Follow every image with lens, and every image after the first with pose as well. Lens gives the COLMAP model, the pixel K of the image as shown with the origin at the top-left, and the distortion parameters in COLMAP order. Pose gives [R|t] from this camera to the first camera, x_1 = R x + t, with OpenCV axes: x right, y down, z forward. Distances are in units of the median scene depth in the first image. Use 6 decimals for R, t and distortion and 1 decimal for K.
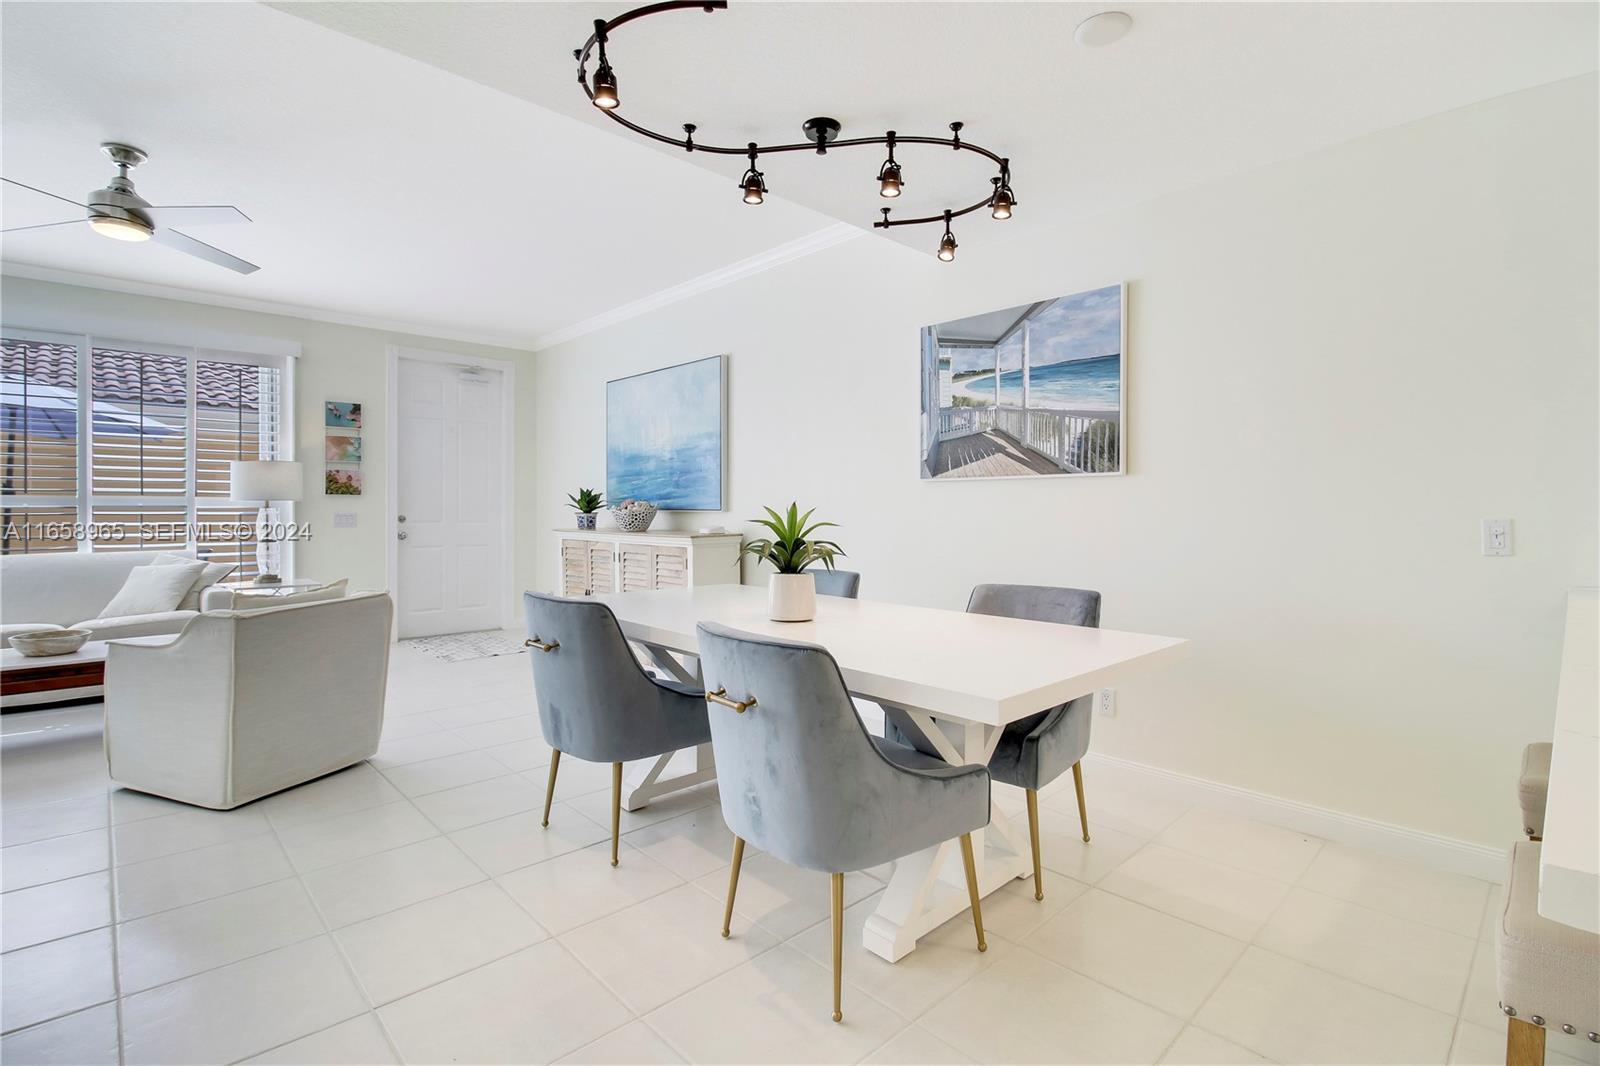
lens RADIAL K [[750.6, 0, 800.0], [0, 750.6, 521.6], [0, 0, 1]] dist [-0.000396, -0.000017]
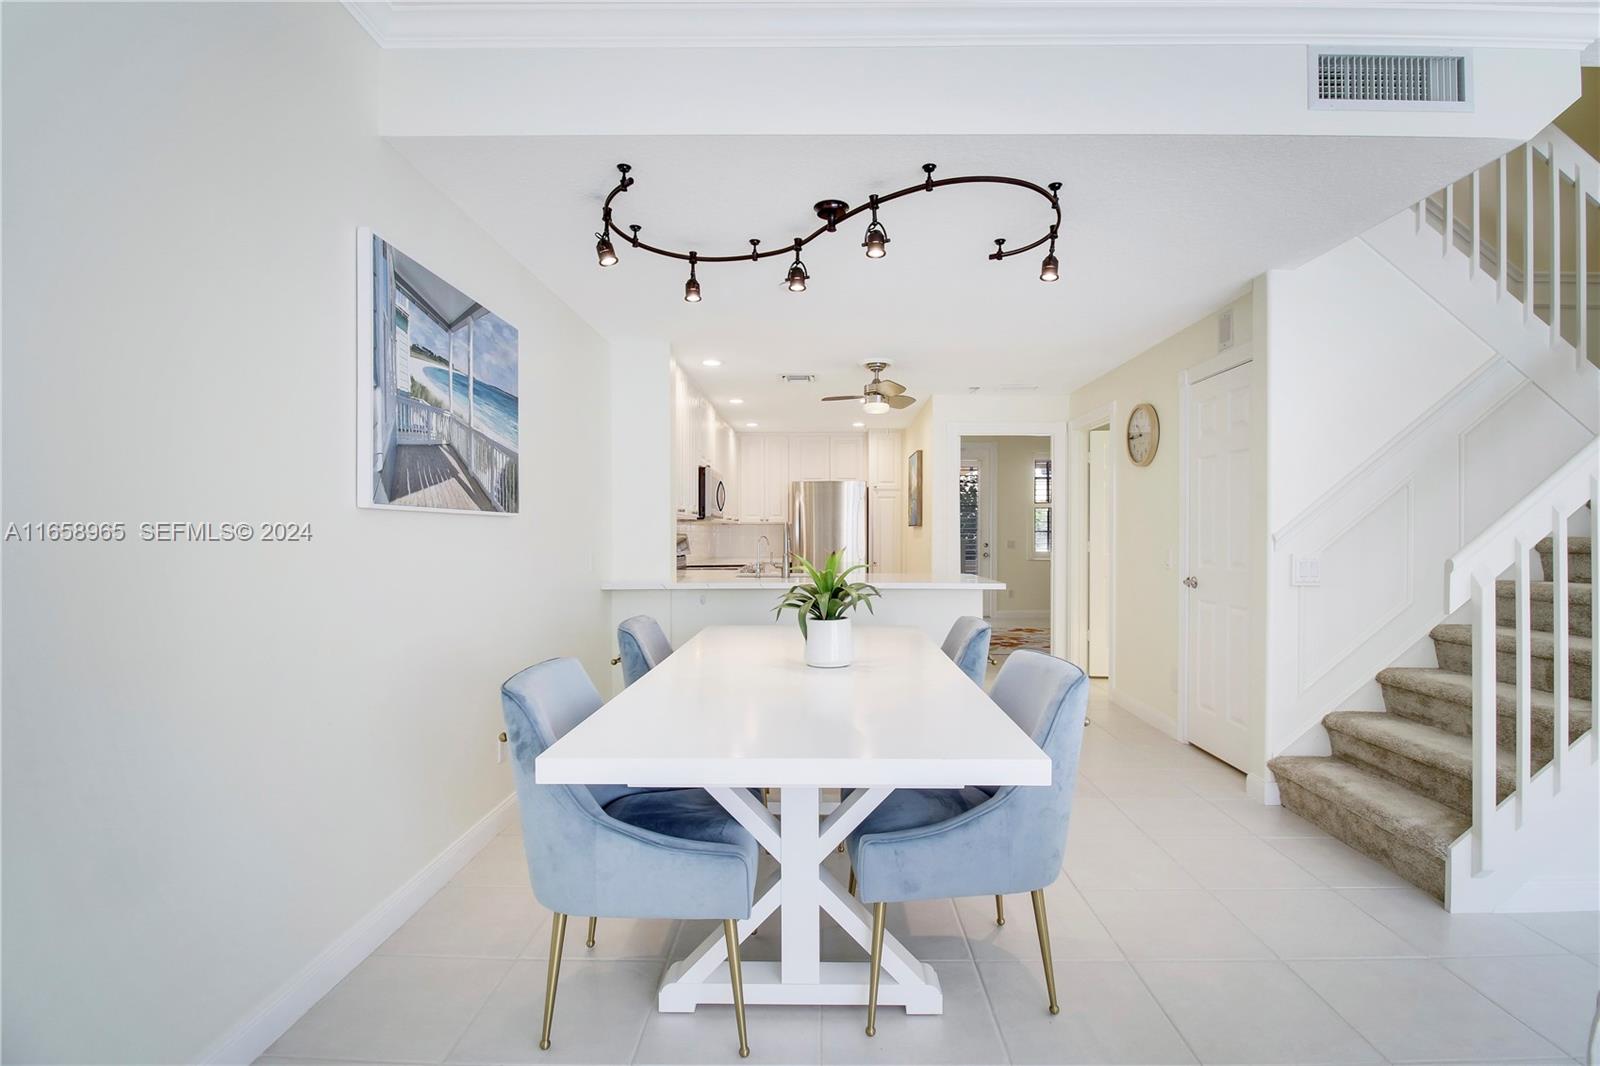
lens RADIAL K [[750.6, 0, 804.2], [0, 750.6, 532.5], [0, 0, 1]] dist [-0.000396, -0.000017]
pose [[-0.711199, 0.000477, 0.702991, -0.474237], [0.012190, 0.999858, 0.011654, -0.039107], [-0.702886, 0.016857, -0.711103, 1.210198]]
